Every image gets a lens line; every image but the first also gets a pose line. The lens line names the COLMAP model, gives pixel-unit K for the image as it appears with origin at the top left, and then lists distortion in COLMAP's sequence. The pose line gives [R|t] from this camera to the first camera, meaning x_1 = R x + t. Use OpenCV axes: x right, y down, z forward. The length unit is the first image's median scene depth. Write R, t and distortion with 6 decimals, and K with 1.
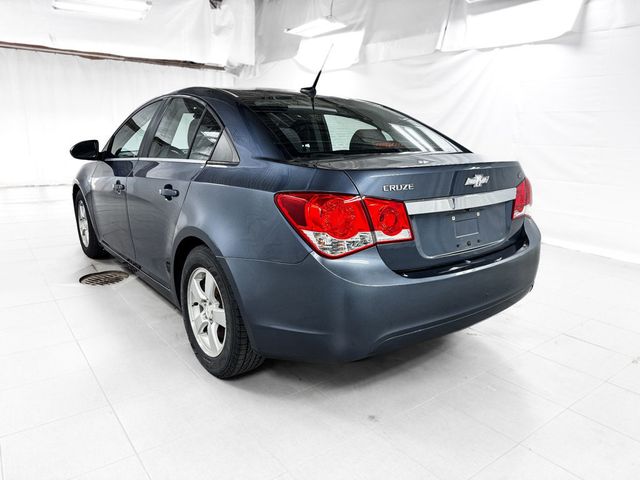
lens RADIAL K [[463.1, 0, 325.9], [0, 463.1, 237.5], [0, 0, 1]] dist [0.028544, -0.029743]
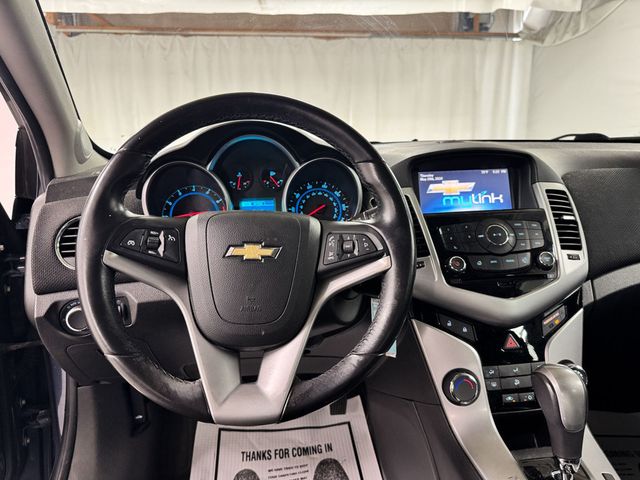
lens RADIAL K [[463.1, 0, 317.0], [0, 463.1, 238.0], [0, 0, 1]] dist [0.028544, -0.029743]
pose [[0.839938, 0.074259, -0.537578, -0.151838], [-0.091695, 0.995771, -0.005715, -0.102919], [0.534880, 0.054094, 0.843194, 0.579292]]
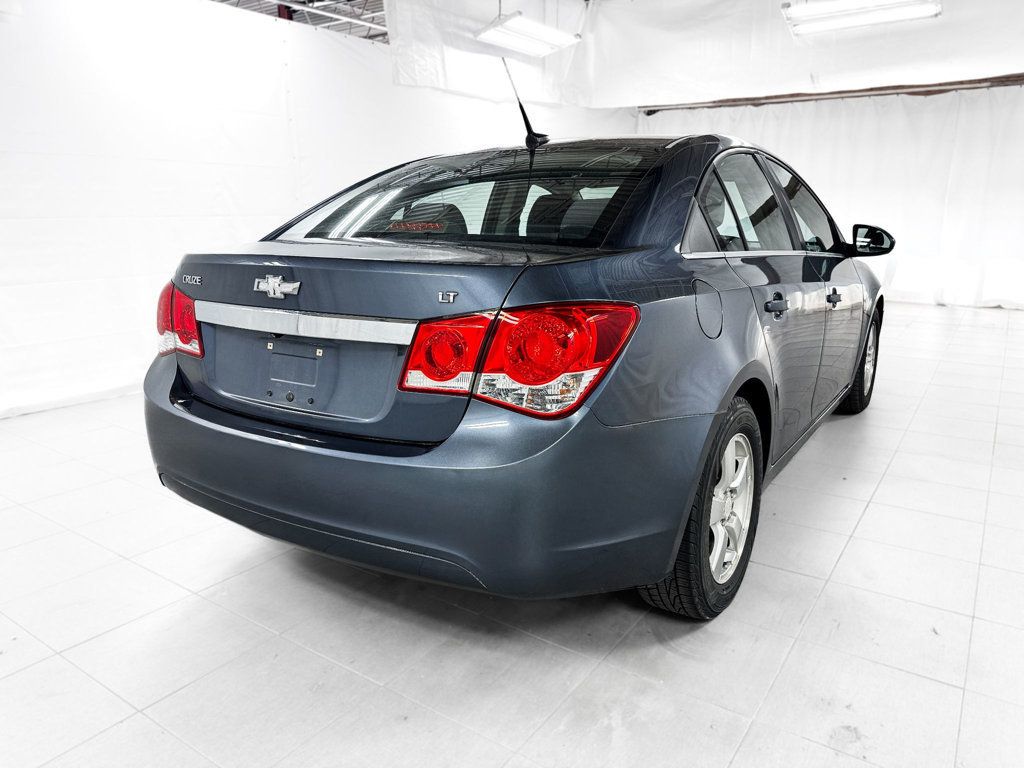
lens RADIAL K [[740.9, 0, 505.4], [0, 740.9, 380.3], [0, 0, 1]] dist [0.028544, -0.029743]
pose [[0.302538, 0.192415, -0.933513, 0.439138], [-0.204241, 0.969748, 0.133692, -0.065194], [0.930997, 0.150214, 0.332685, 0.335784]]
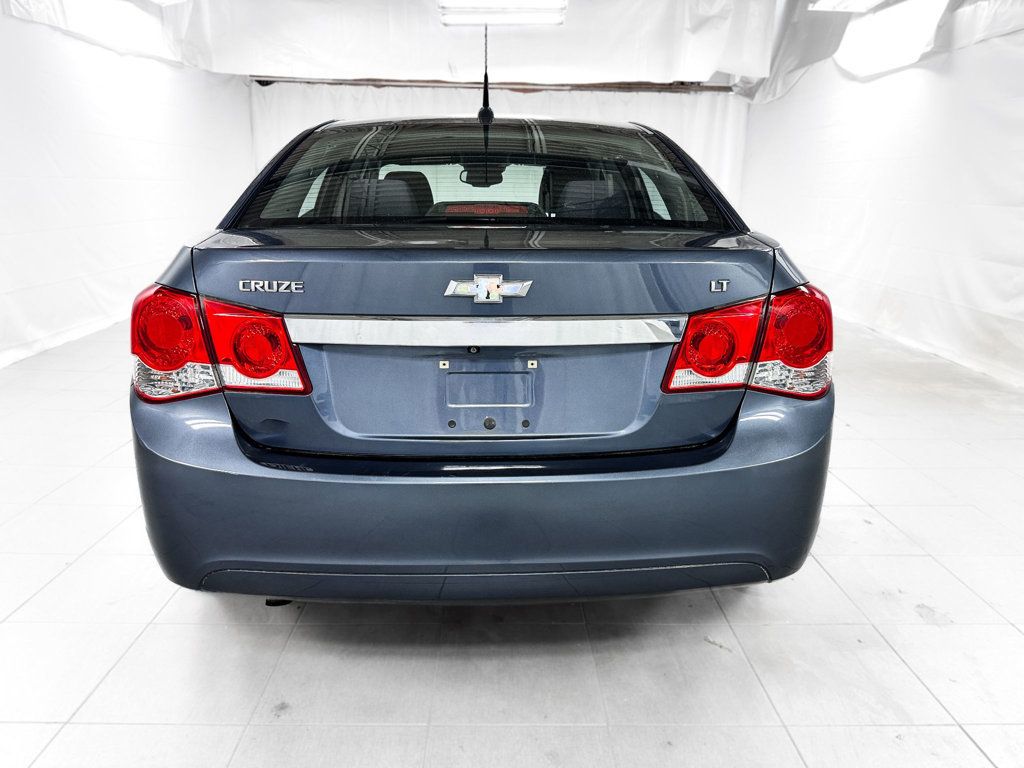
lens RADIAL K [[740.9, 0, 511.5], [0, 740.9, 379.1], [0, 0, 1]] dist [0.028544, -0.029743]
pose [[0.803222, 0.136381, -0.579857, 0.264556], [-0.129313, 0.990146, 0.053755, -0.026229], [0.581474, 0.031806, 0.812943, 0.149937]]
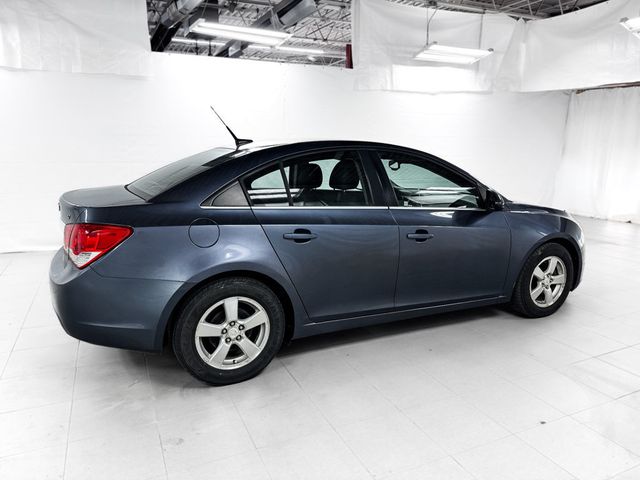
lens RADIAL K [[463.1, 0, 318.1], [0, 463.1, 241.1], [0, 0, 1]] dist [0.028544, -0.029743]
pose [[-0.233883, 0.178720, -0.955698, 0.548705], [-0.236208, 0.943066, 0.234163, -0.197547], [0.943135, 0.280510, -0.178352, 0.726670]]
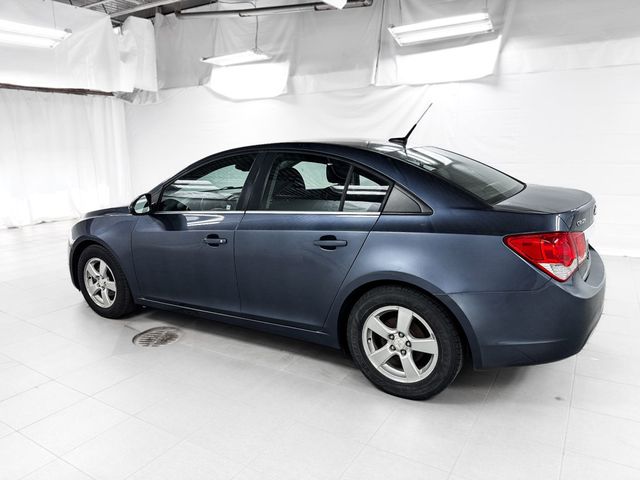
lens RADIAL K [[463.1, 0, 320.6], [0, 463.1, 239.7], [0, 0, 1]] dist [0.028544, -0.029743]
pose [[0.935108, -0.111923, 0.336225, -0.306111], [0.118684, 0.992932, 0.000445, -0.045223], [-0.333898, 0.039488, 0.941782, -0.006301]]
